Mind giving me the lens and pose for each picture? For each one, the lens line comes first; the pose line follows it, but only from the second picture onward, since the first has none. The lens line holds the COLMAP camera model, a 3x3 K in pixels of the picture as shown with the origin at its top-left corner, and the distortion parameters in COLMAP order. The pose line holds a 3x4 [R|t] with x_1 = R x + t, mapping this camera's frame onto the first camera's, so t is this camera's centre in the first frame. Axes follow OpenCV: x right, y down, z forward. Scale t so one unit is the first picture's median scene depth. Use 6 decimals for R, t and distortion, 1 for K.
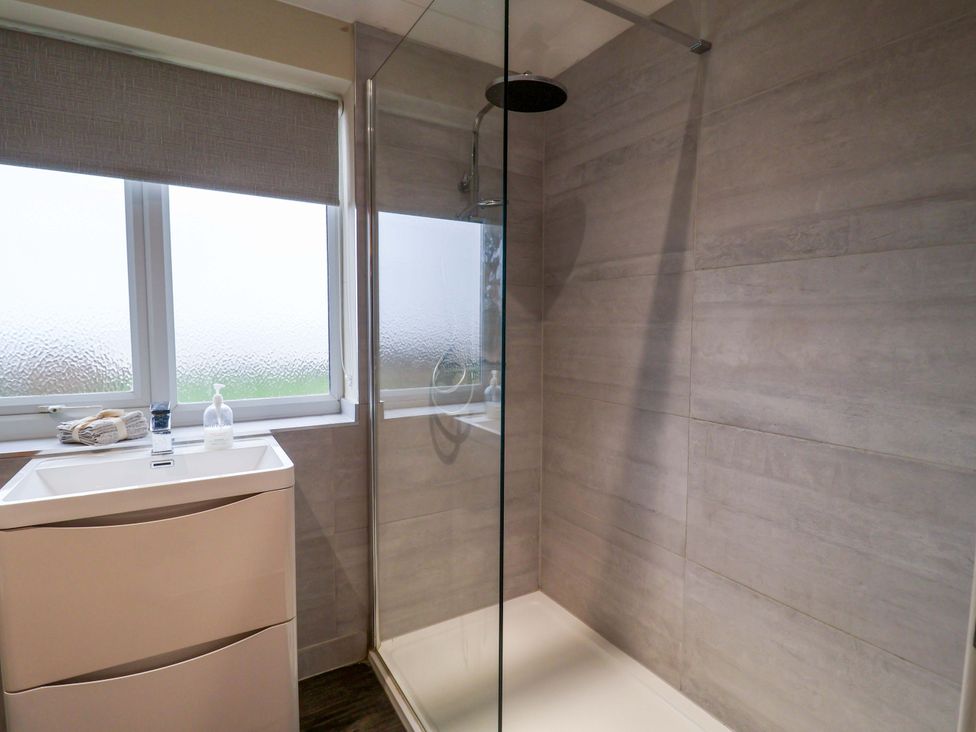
lens RADIAL K [[512.9, 0, 487.6], [0, 512.9, 367.6], [0, 0, 1]] dist [-0.000911, -0.009710]
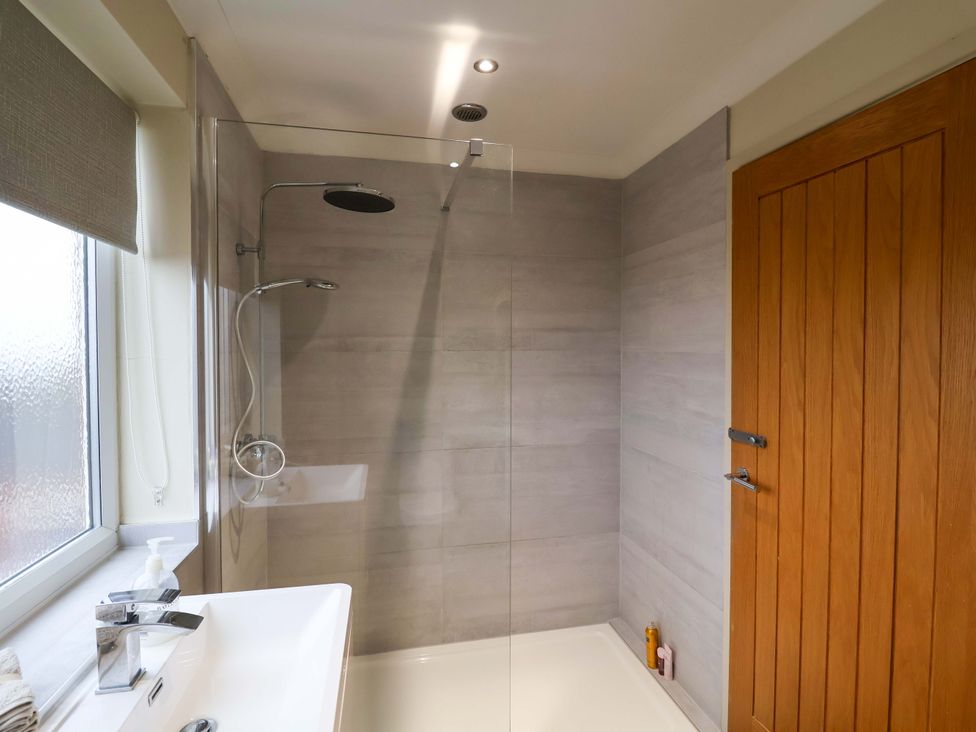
lens RADIAL K [[512.9, 0, 491.5], [0, 512.9, 363.0], [0, 0, 1]] dist [-0.000911, -0.009710]
pose [[0.309928, -0.037370, 0.950025, -0.953142], [0.082818, 0.996490, 0.012180, -0.157269], [-0.947146, 0.074904, 0.311936, 0.390910]]
